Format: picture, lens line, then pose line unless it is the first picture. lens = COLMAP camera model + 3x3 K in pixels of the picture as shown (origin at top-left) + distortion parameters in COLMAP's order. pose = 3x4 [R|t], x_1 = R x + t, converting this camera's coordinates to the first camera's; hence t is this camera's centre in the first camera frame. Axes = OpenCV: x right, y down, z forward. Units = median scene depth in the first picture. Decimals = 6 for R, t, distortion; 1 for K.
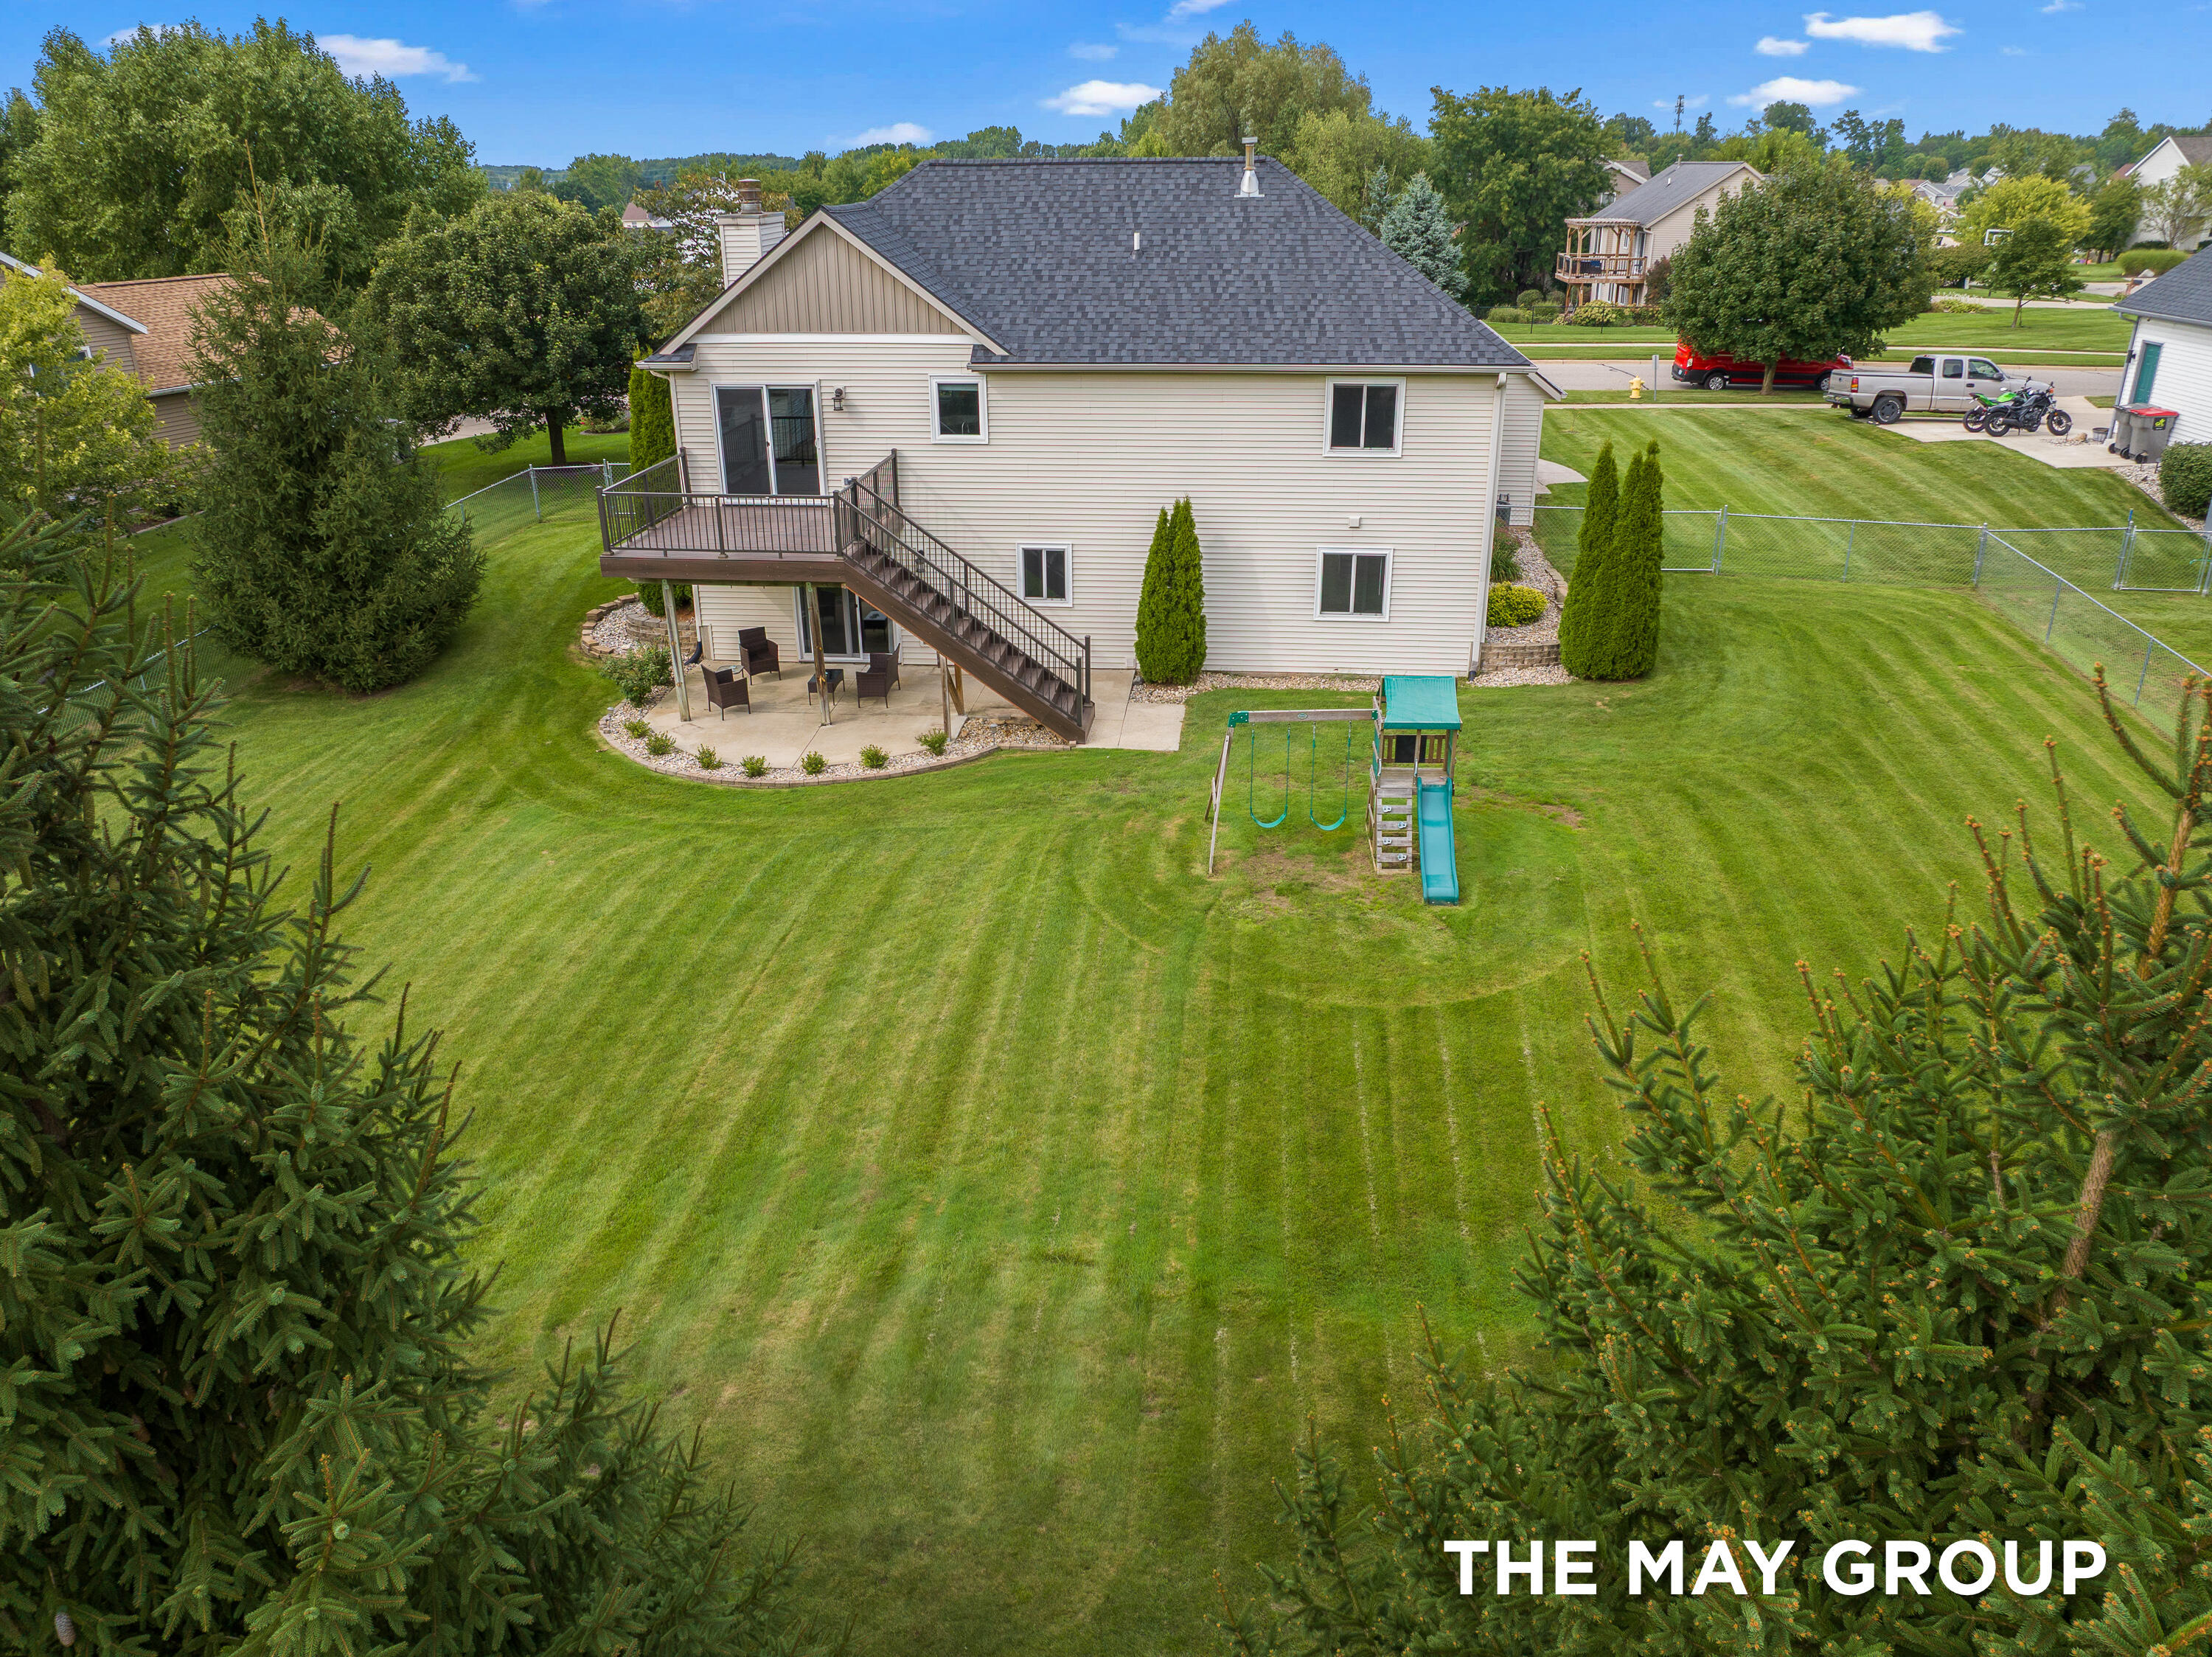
lens RADIAL K [[1569.9, 0, 1120.3], [0, 1569.9, 821.4], [0, 0, 1]] dist [-0.037253, 0.002695]
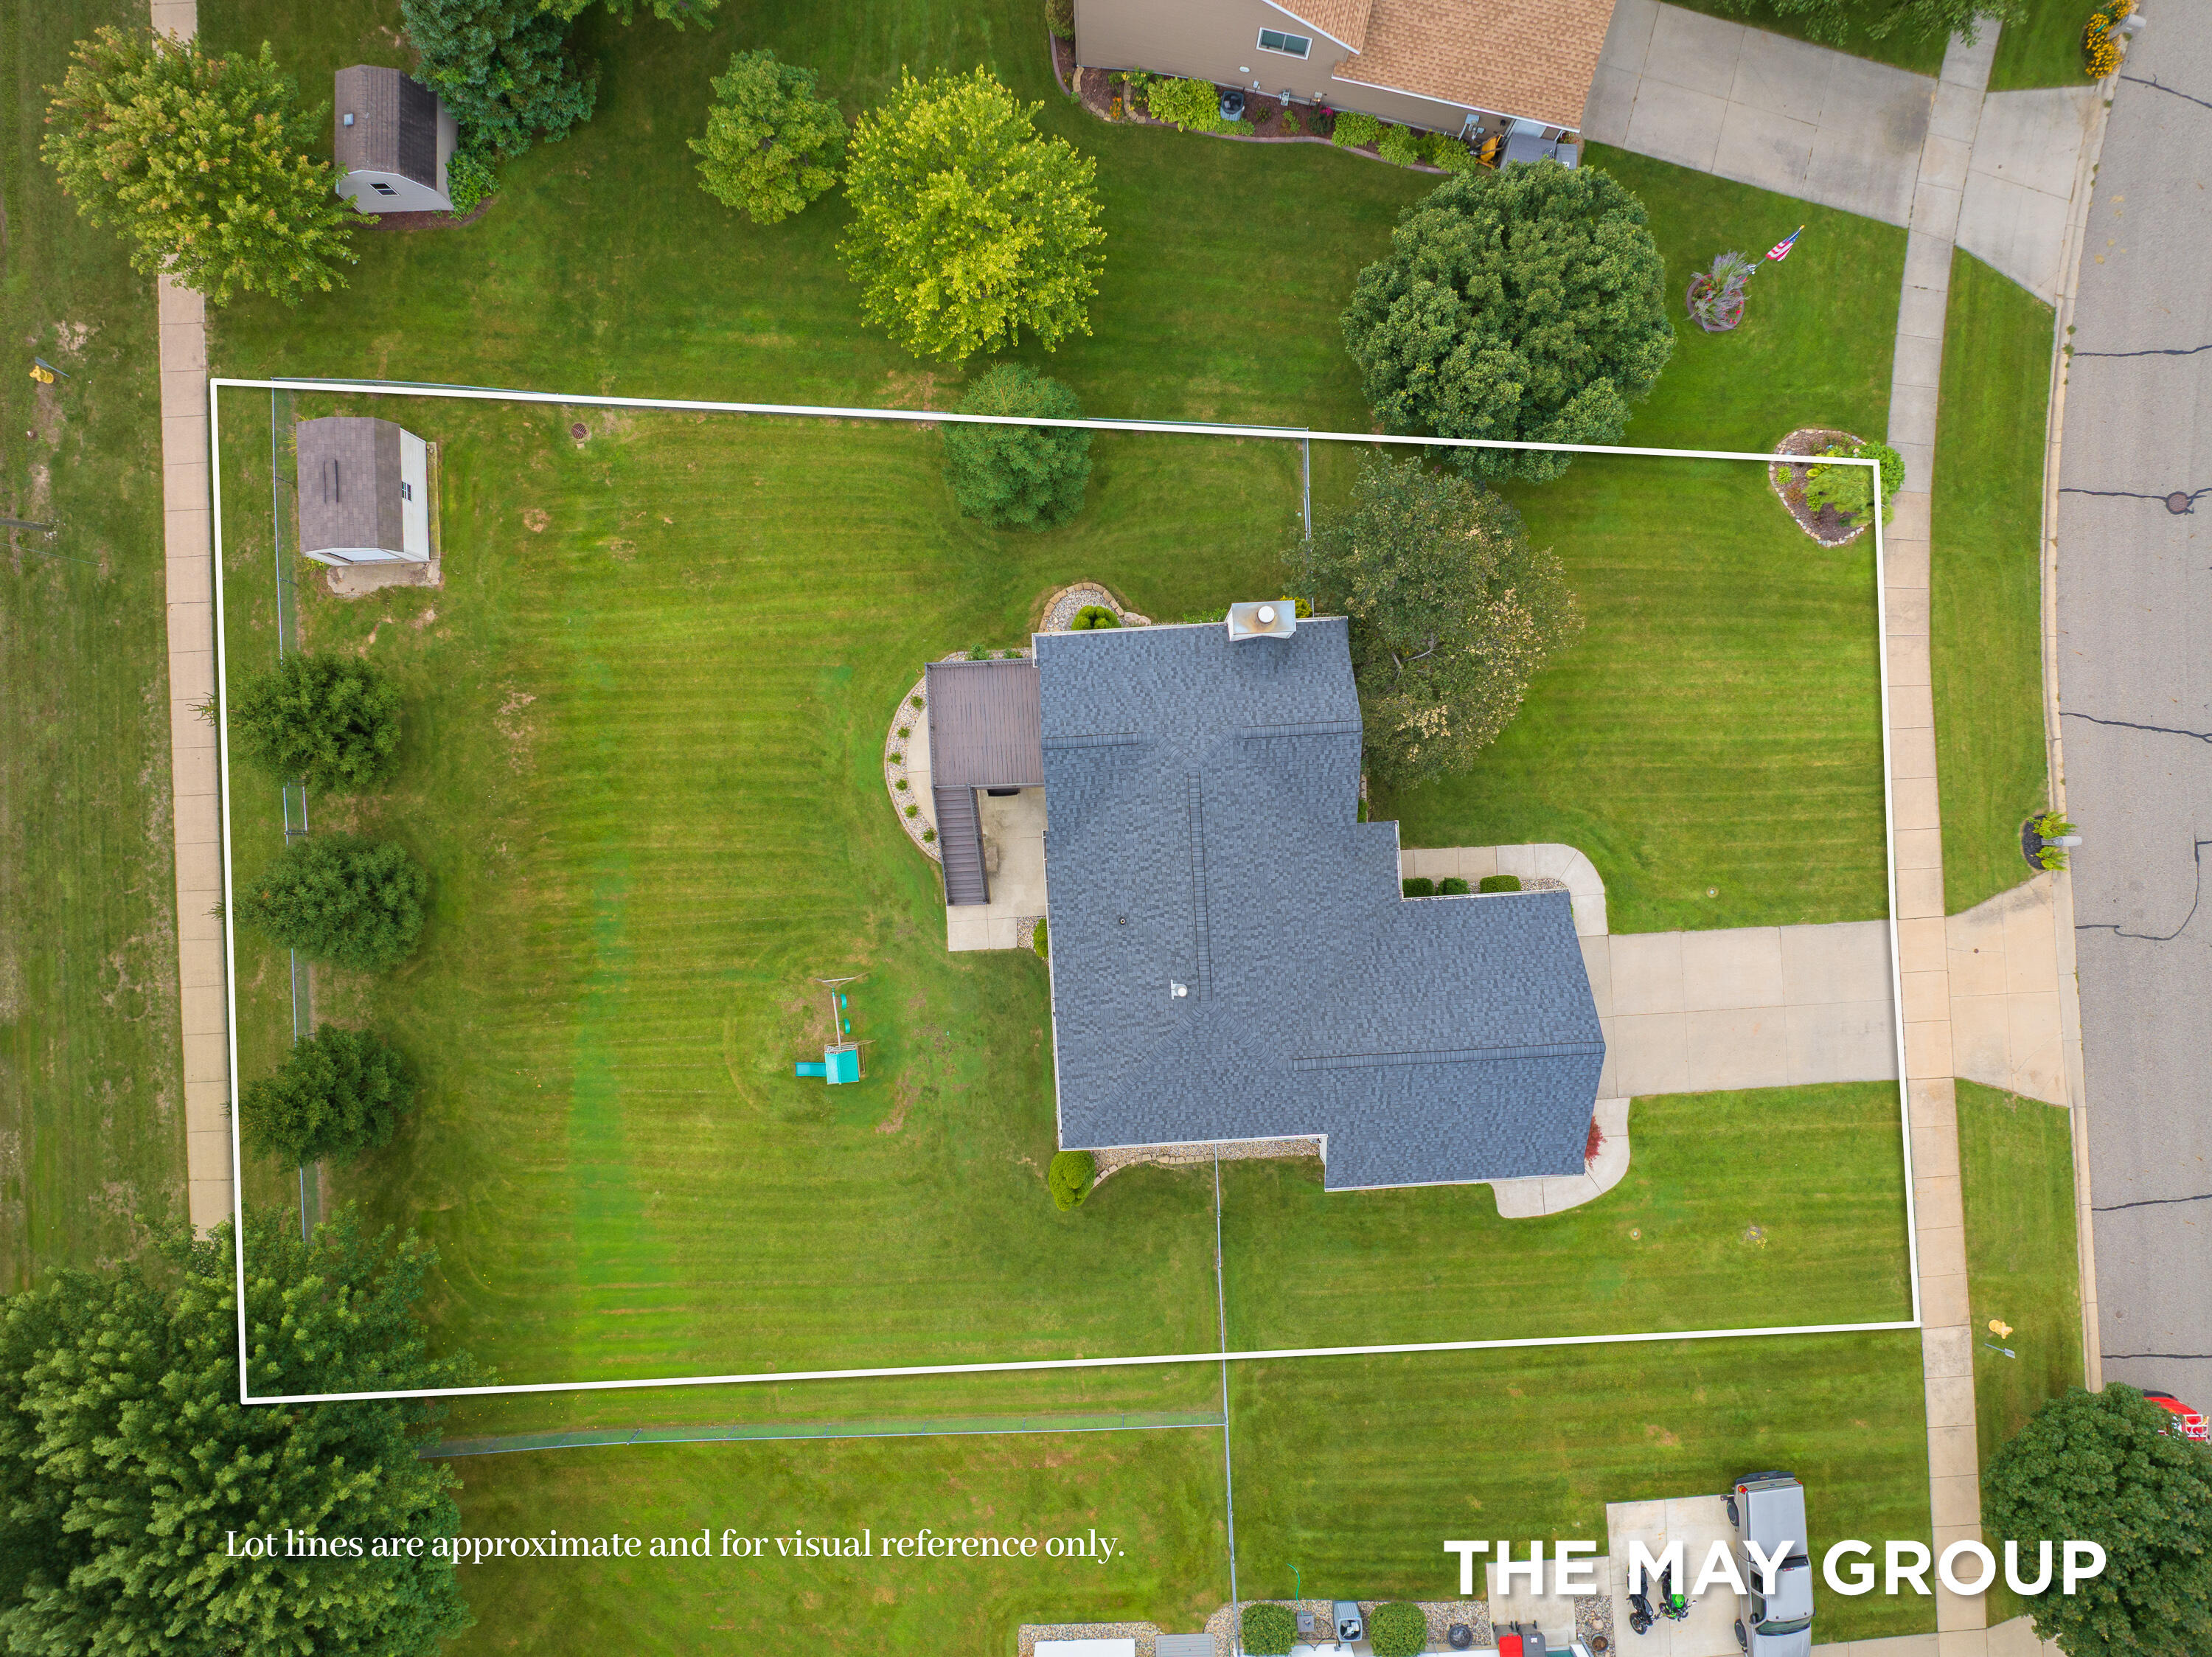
lens RADIAL K [[1569.9, 0, 1115.9], [0, 1569.9, 838.4], [0, 0, 1]] dist [-0.037253, 0.002695]
pose [[0.145660, 0.989288, 0.009589, -0.092230], [-0.390327, 0.048559, 0.919395, -1.902176], [0.909081, -0.137662, 0.393219, 0.371900]]
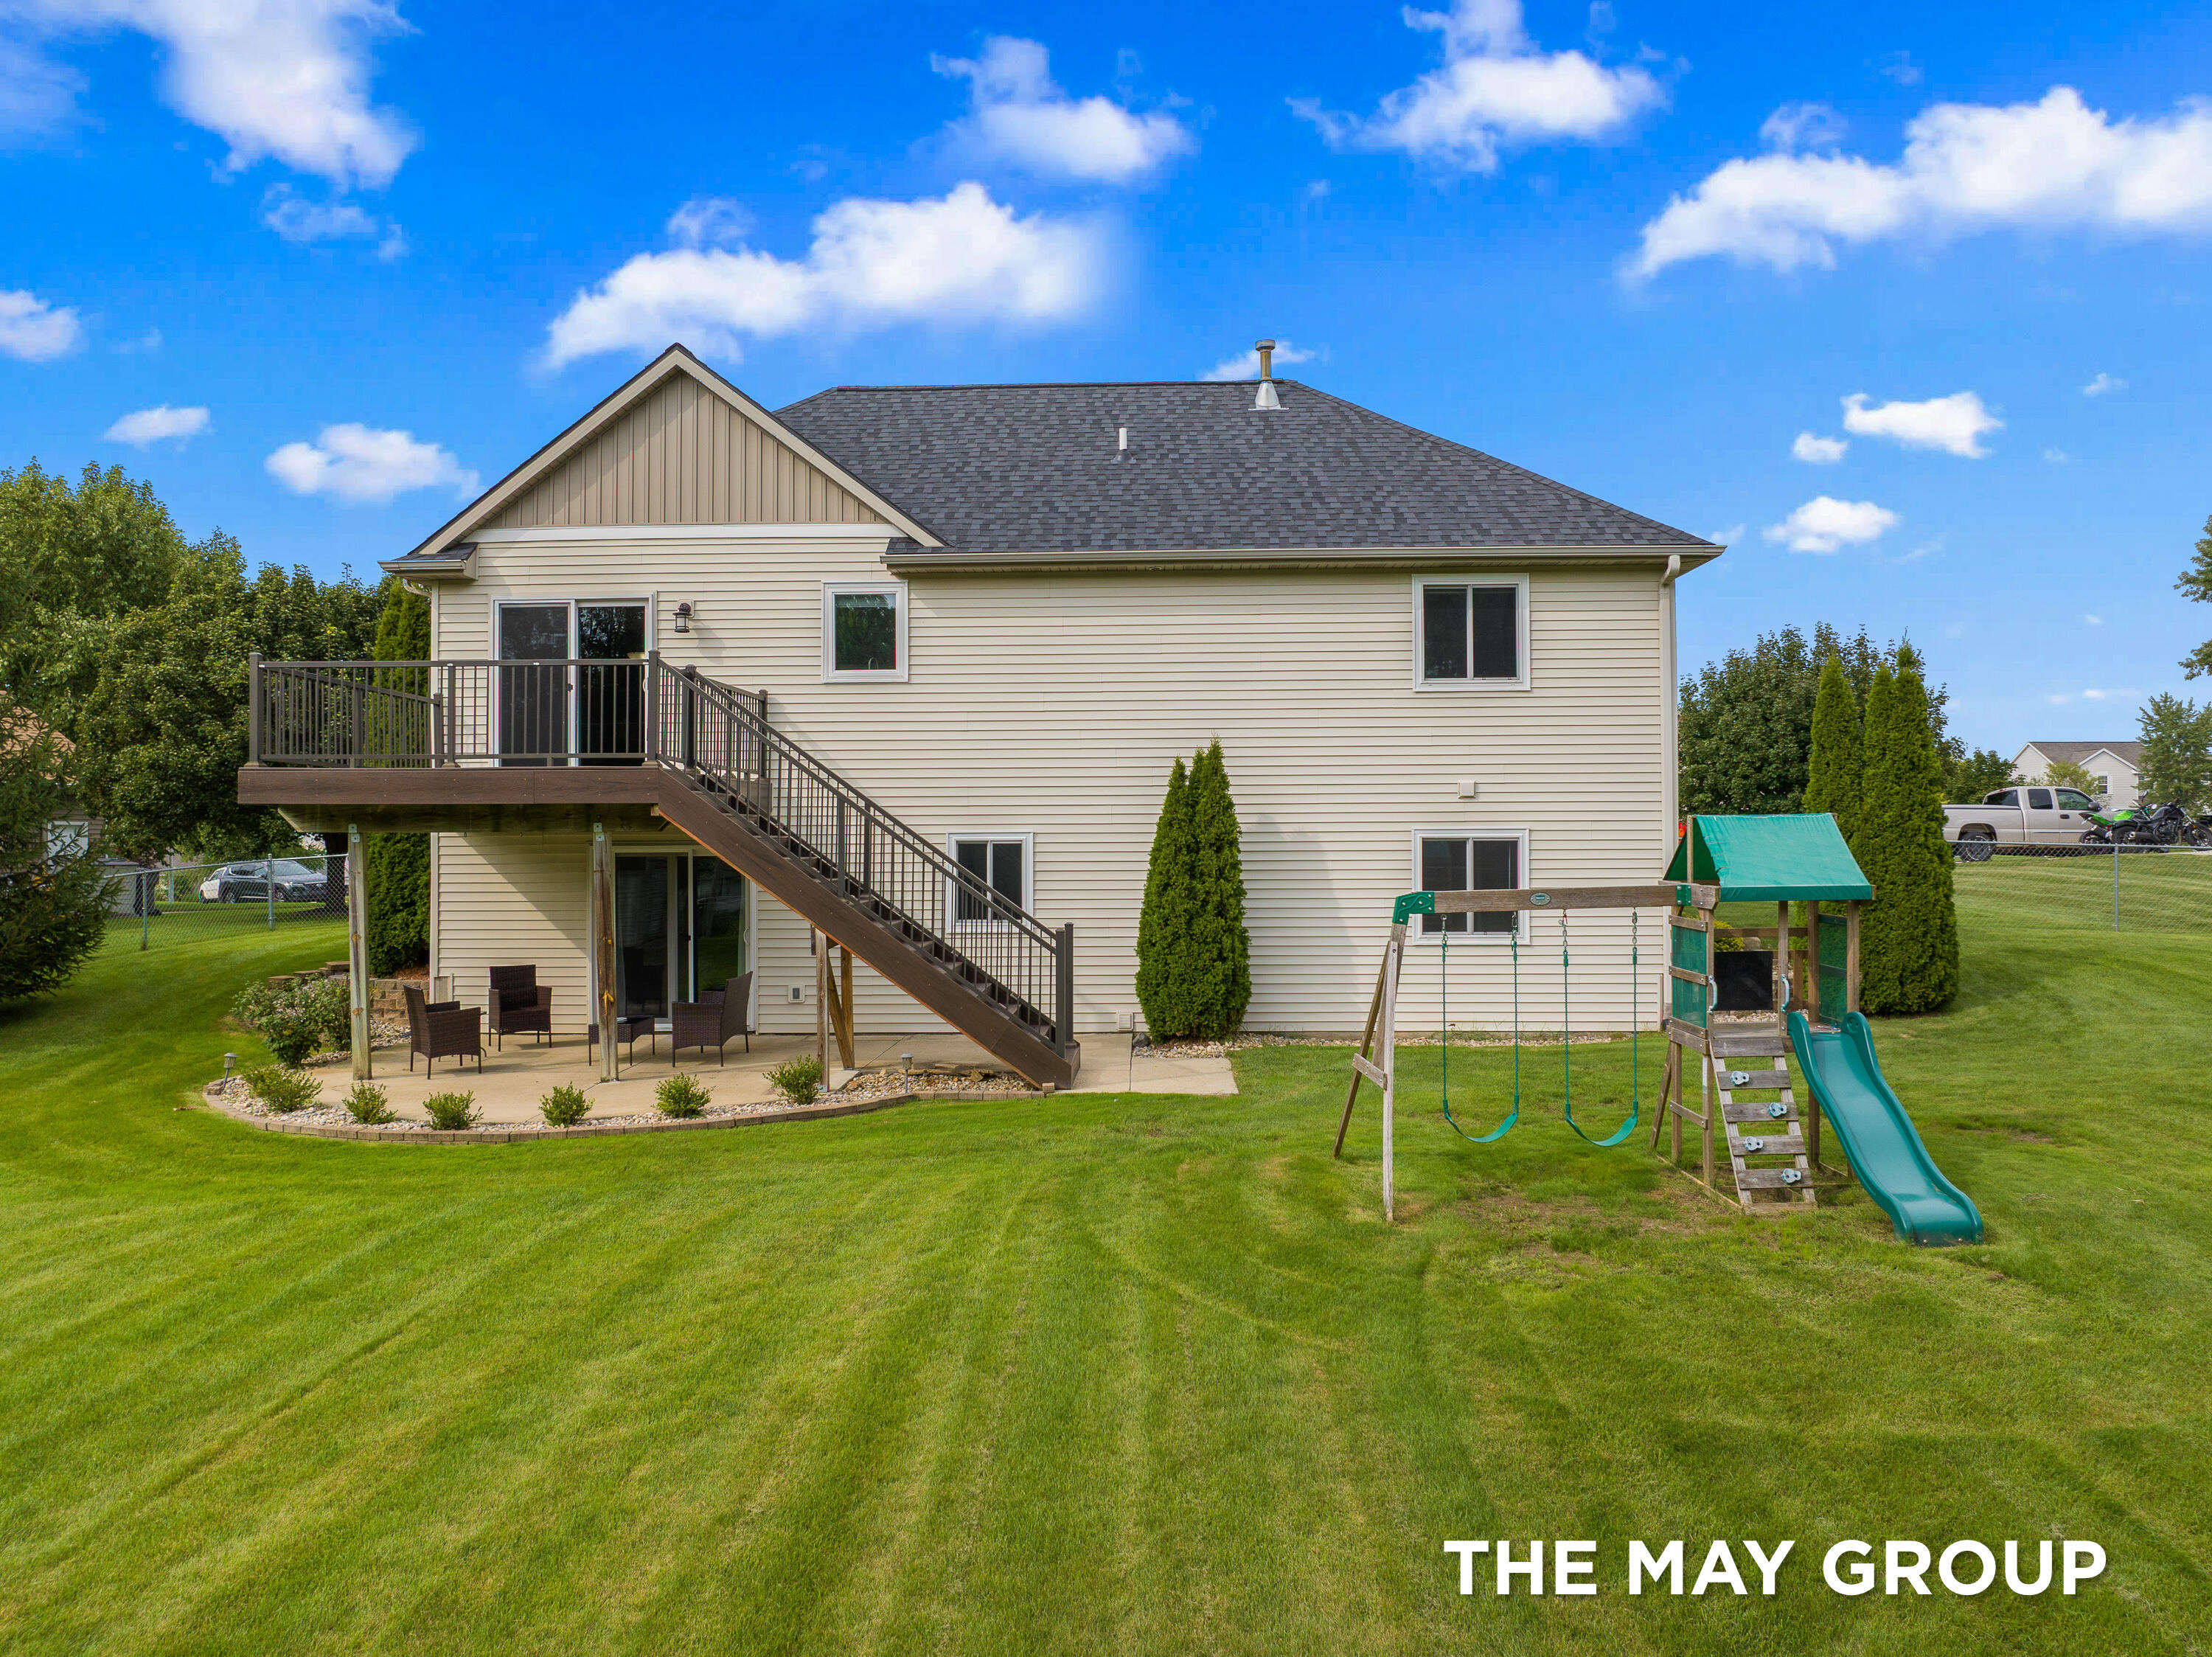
lens RADIAL K [[1569.9, 0, 1120.2], [0, 1569.9, 822.8], [0, 0, 1]] dist [-0.037253, 0.002695]
pose [[0.997885, 0.001124, 0.065001, -0.038393], [0.025222, 0.914841, -0.403026, 0.083322], [-0.059919, 0.403813, 0.912877, 0.420030]]
